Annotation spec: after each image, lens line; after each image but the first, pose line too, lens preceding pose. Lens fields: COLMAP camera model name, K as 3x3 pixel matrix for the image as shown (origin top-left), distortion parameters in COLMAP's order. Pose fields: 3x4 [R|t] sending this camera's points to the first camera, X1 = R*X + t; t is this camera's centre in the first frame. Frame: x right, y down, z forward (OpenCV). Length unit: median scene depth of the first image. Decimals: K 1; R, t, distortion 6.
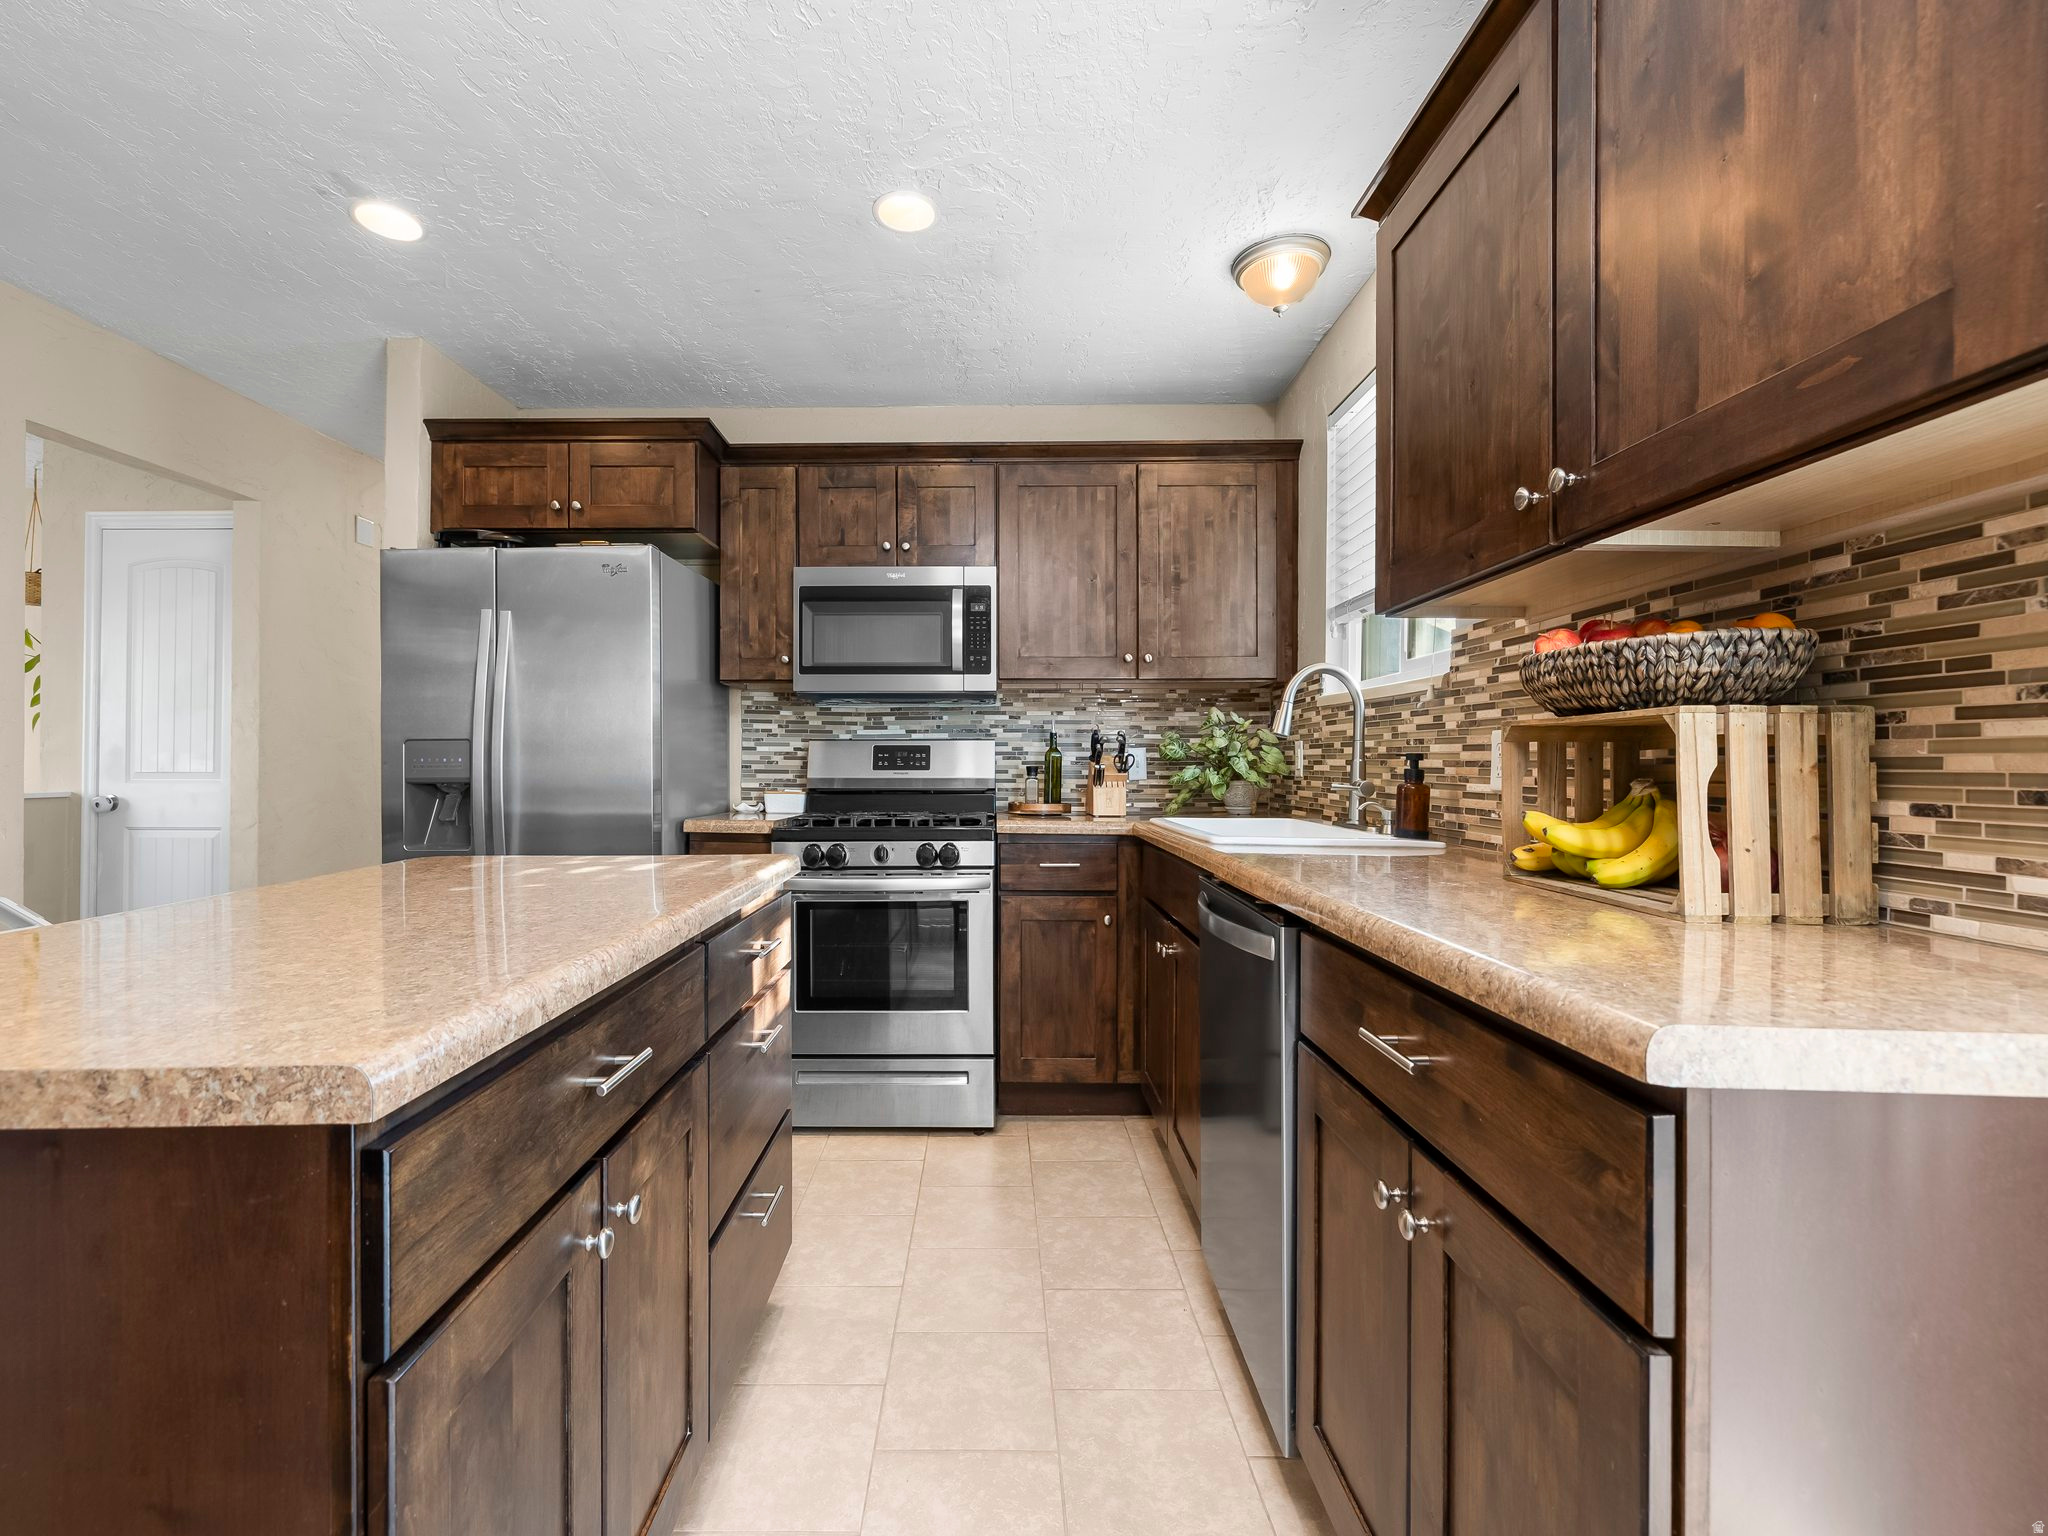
lens RADIAL K [[873.5, 0, 979.8], [0, 873.5, 755.5], [0, 0, 1]] dist [0.000841, -0.000107]
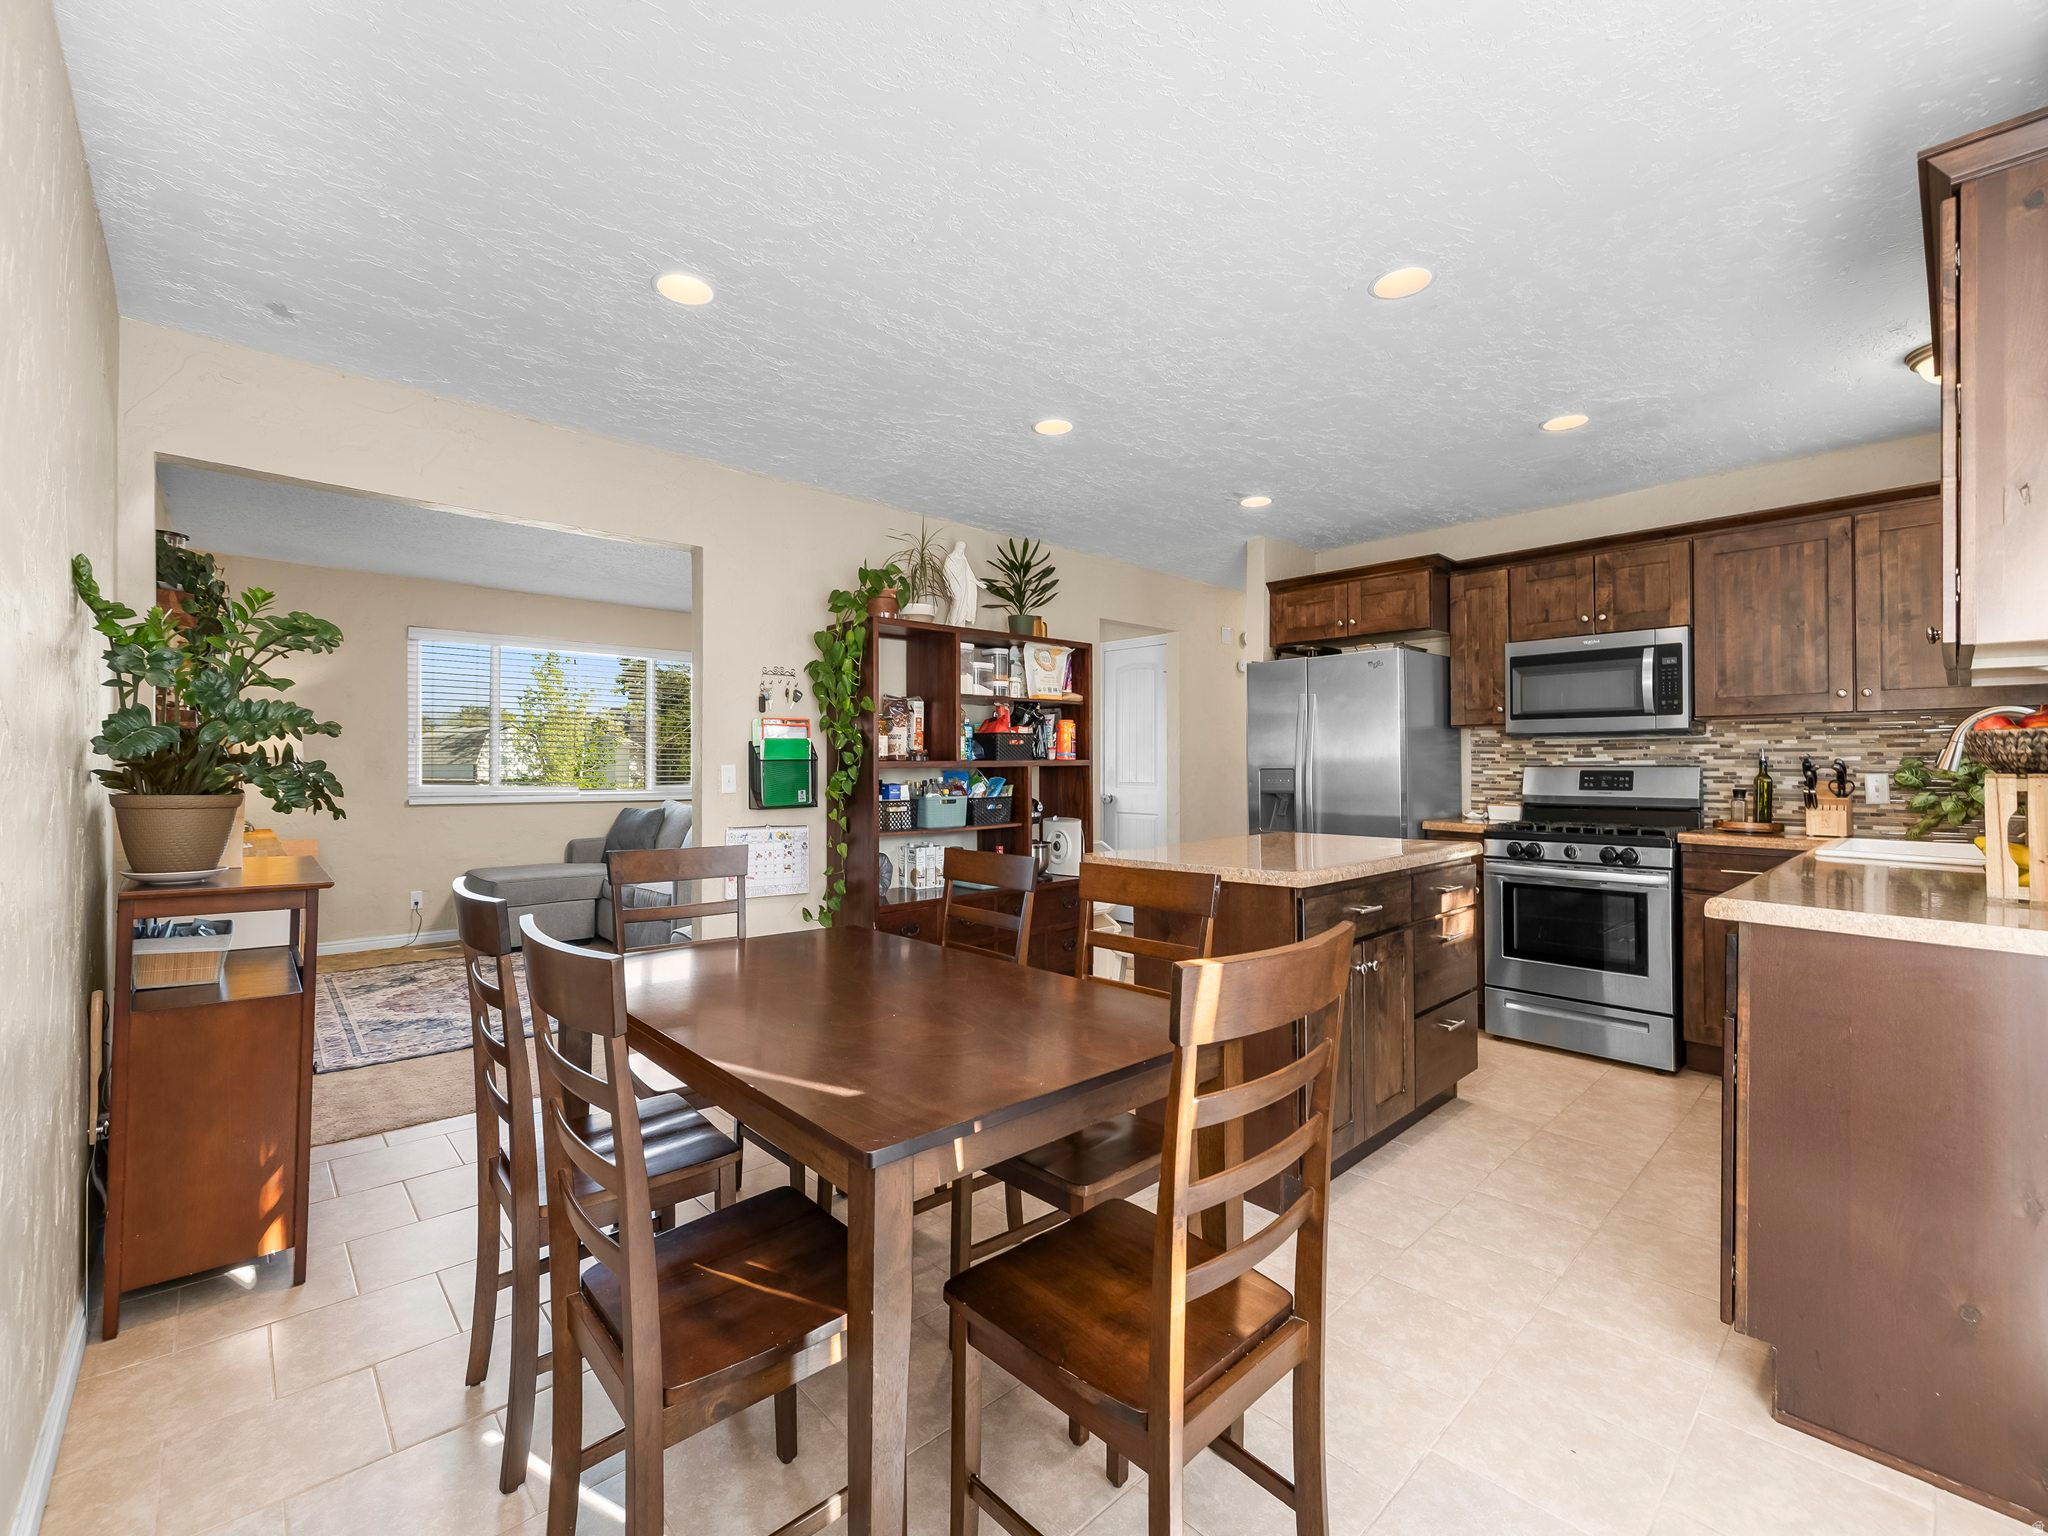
lens RADIAL K [[873.5, 0, 1003.2], [0, 873.5, 753.5], [0, 0, 1]] dist [0.000841, -0.000107]
pose [[0.685134, -0.009501, -0.728355, 0.248865], [0.004052, 0.999949, -0.009233, -0.030134], [0.728405, 0.003374, 0.685138, -0.530786]]
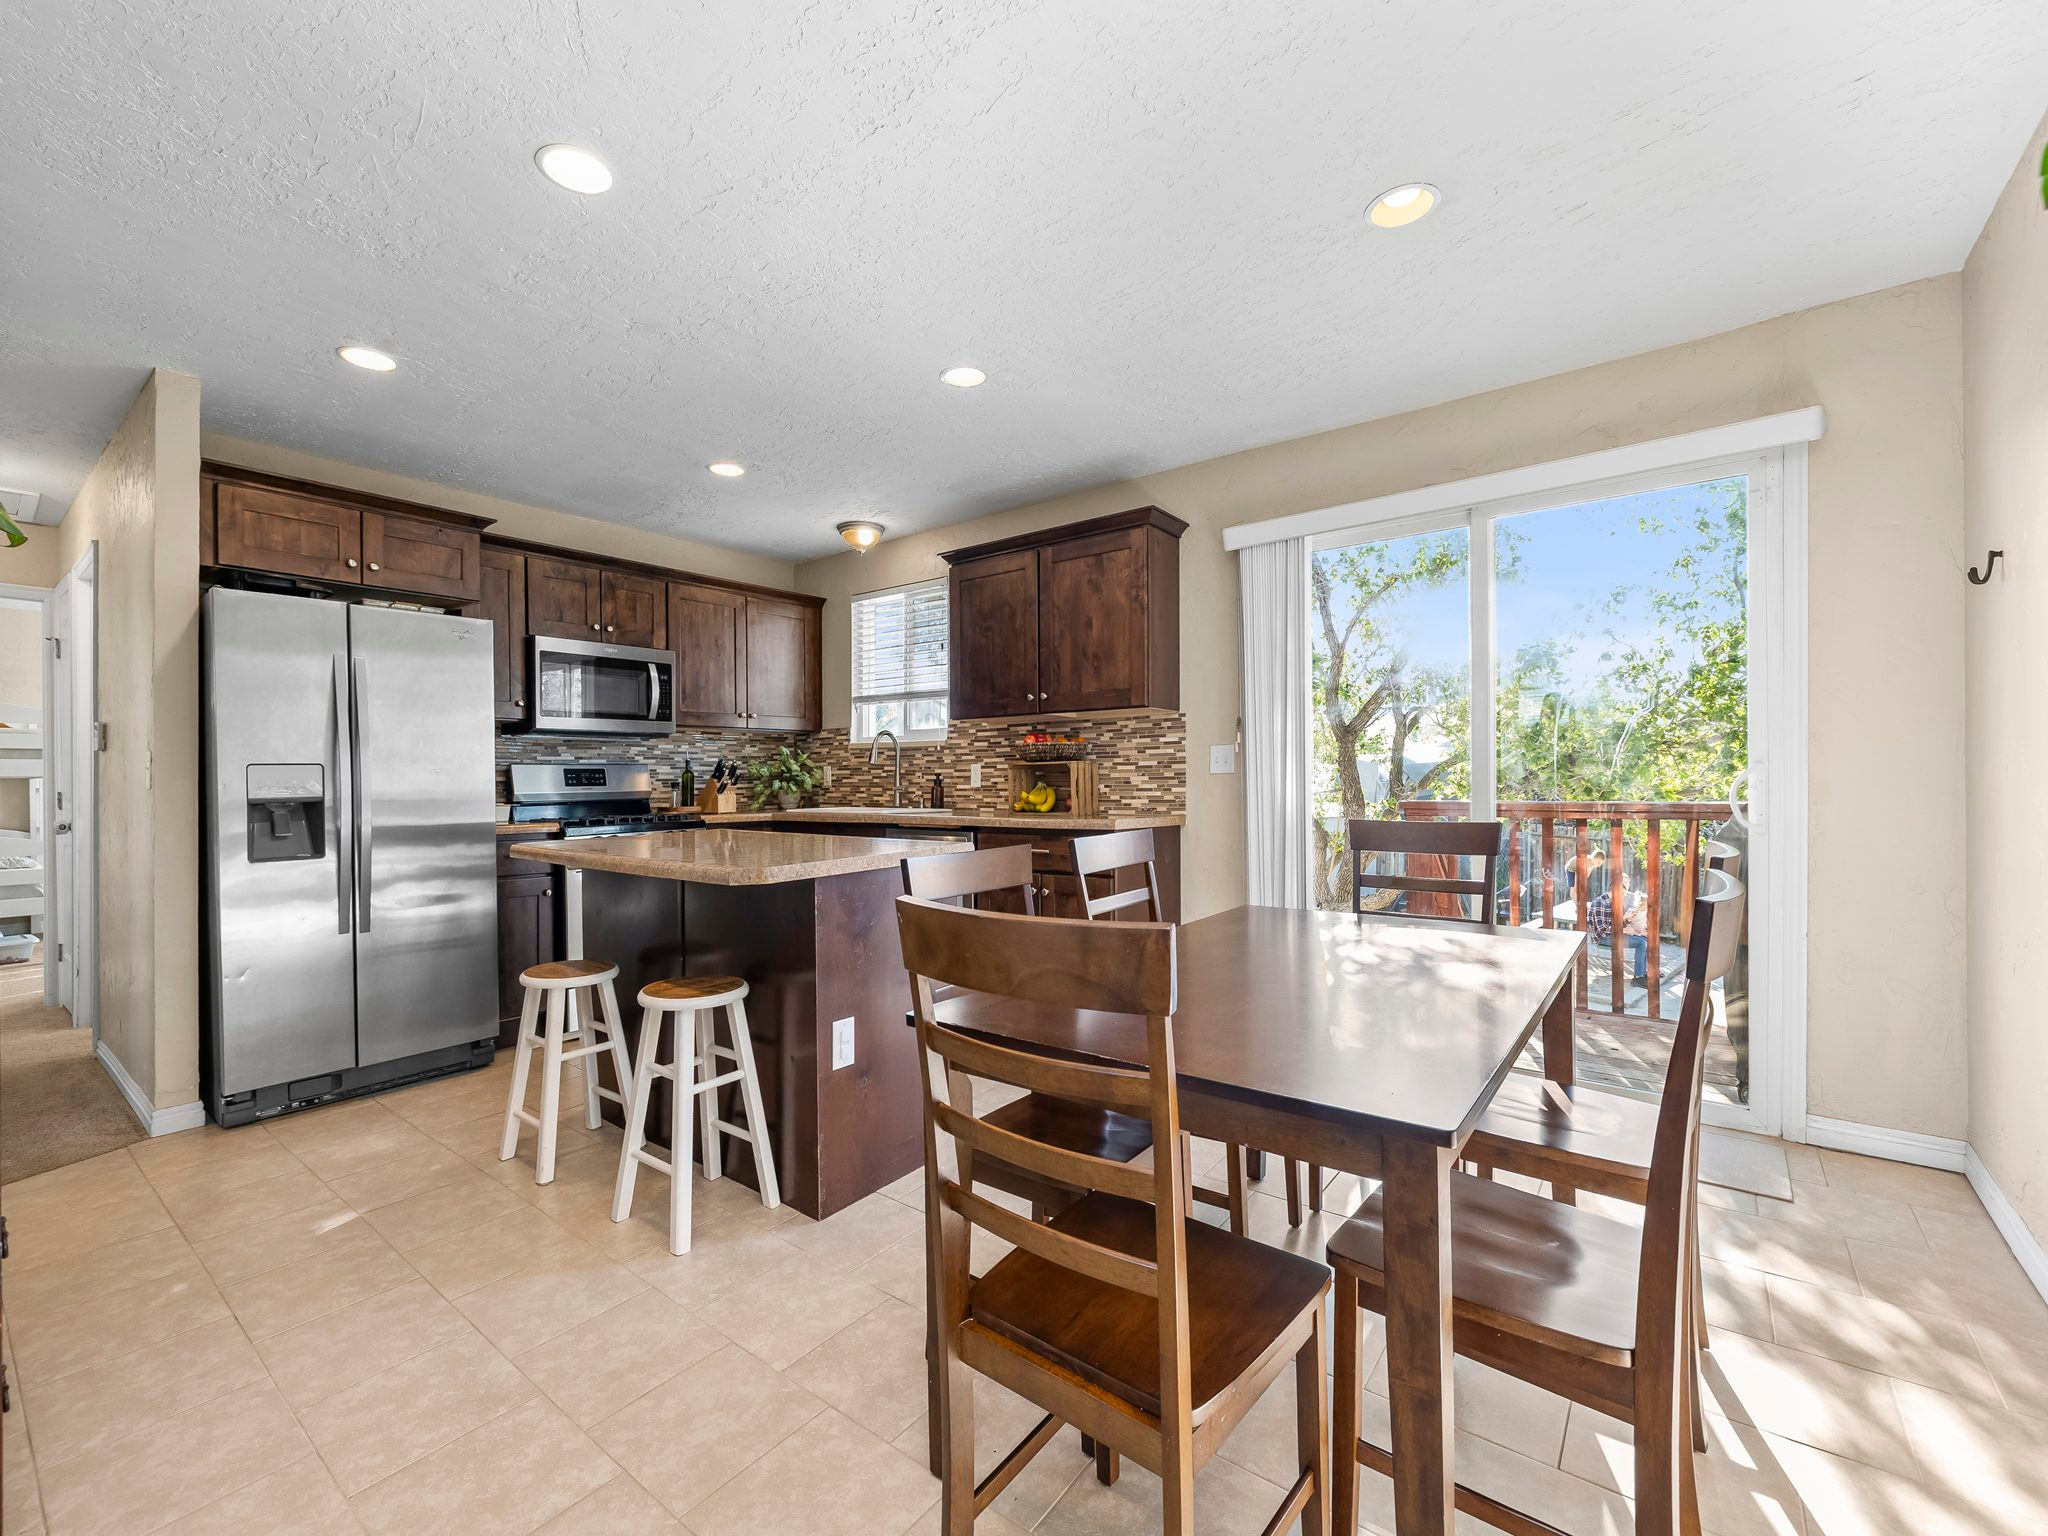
lens RADIAL K [[873.5, 0, 1015.4], [0, 873.5, 773.9], [0, 0, 1]] dist [0.000841, -0.000107]
pose [[0.589912, -0.006853, 0.807438, -0.851819], [0.005568, 0.999975, 0.004420, -0.006300], [-0.807448, 0.001888, 0.589936, -0.374900]]
